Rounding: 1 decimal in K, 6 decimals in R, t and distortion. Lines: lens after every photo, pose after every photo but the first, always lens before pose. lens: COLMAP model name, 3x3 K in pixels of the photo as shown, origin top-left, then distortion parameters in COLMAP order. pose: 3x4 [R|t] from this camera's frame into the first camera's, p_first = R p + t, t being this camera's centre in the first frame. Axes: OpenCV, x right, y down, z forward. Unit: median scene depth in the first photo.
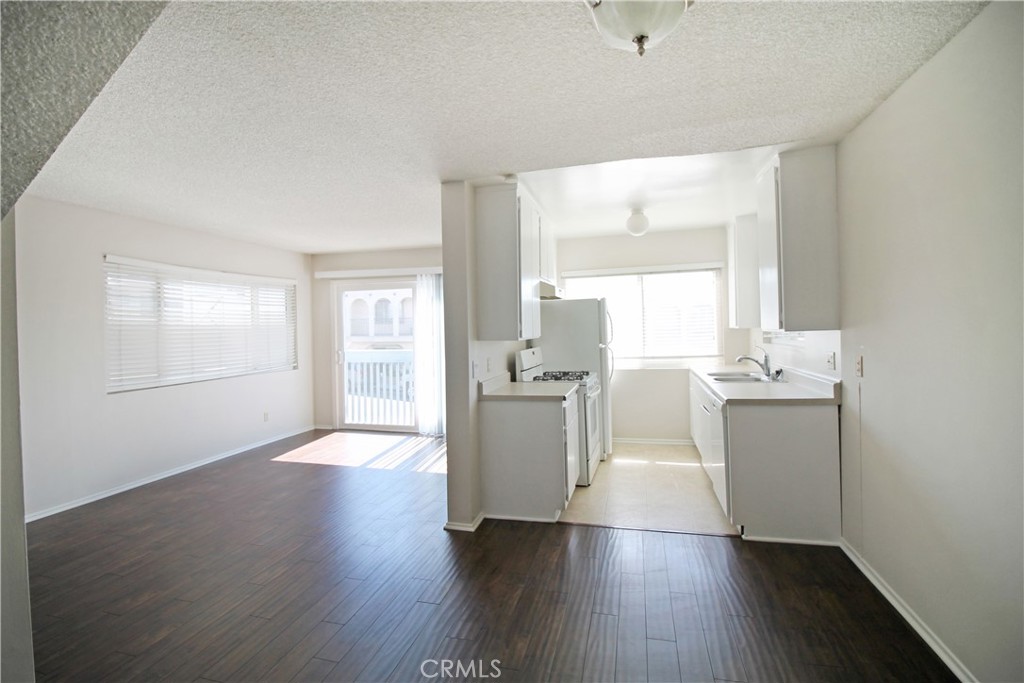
lens RADIAL K [[480.9, 0, 510.1], [0, 480.9, 331.8], [0, 0, 1]] dist [-0.003962, -0.000454]
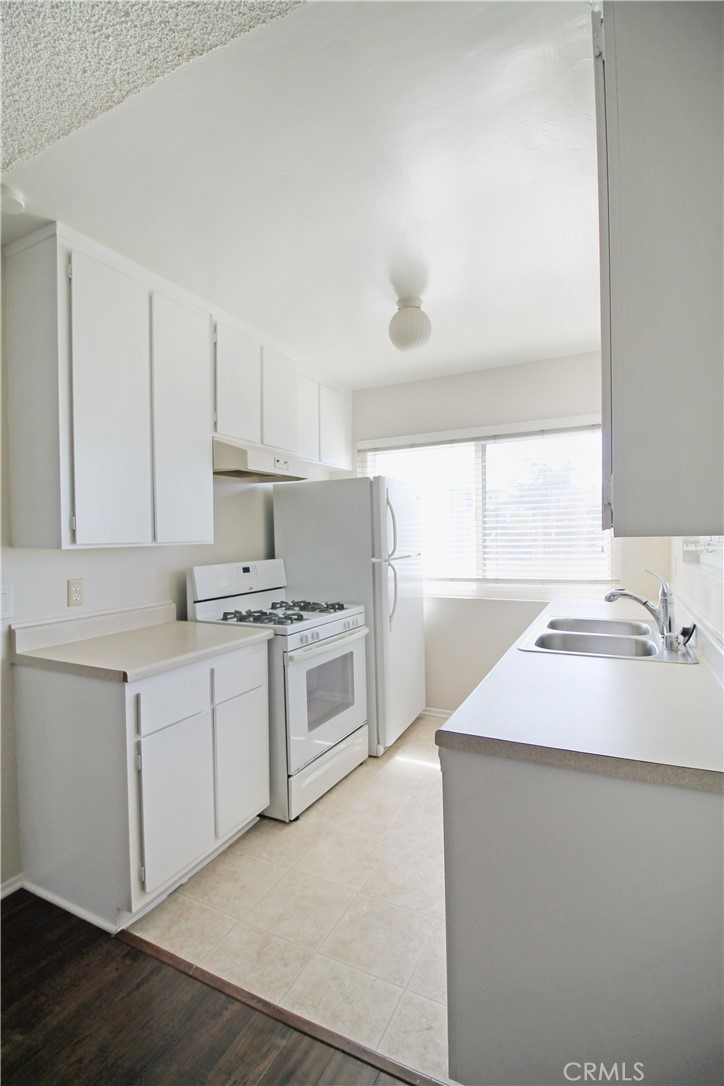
lens RADIAL K [[510.0, 0, 357.8], [0, 510.0, 553.2], [0, 0, 1]] dist [-0.003962, -0.000454]
pose [[0.979005, 0.020285, -0.202826, 0.332040], [-0.013634, 0.999324, 0.034132, 0.000595], [0.203381, -0.030650, 0.978620, 0.451958]]
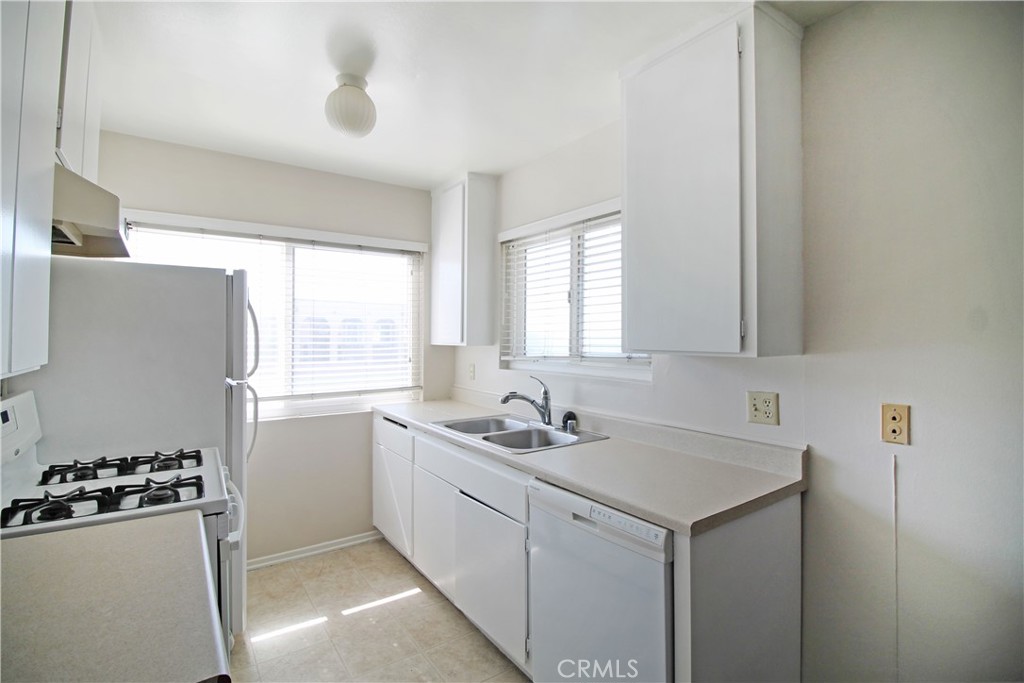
lens RADIAL K [[480.9, 0, 513.2], [0, 480.9, 337.2], [0, 0, 1]] dist [-0.003962, -0.000454]
pose [[0.642768, 0.029524, 0.765492, 0.027615], [-0.013566, 0.999539, -0.027159, -0.002686], [-0.765941, 0.007072, 0.642872, 0.606432]]
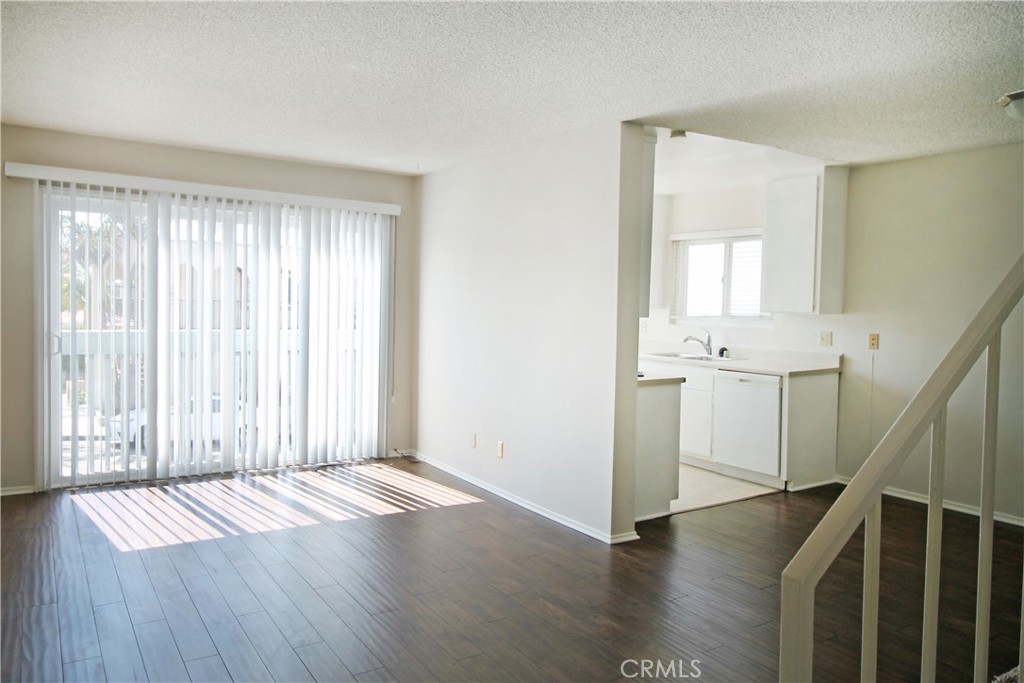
lens RADIAL K [[719.7, 0, 513.9], [0, 719.7, 338.9], [0, 0, 1]] dist [0.011863, 0.001140]
pose [[0.675777, -0.005270, 0.737088, -0.894758], [-0.025552, 0.999206, 0.030572, 0.017767], [-0.736663, -0.039494, 0.675105, 0.231660]]
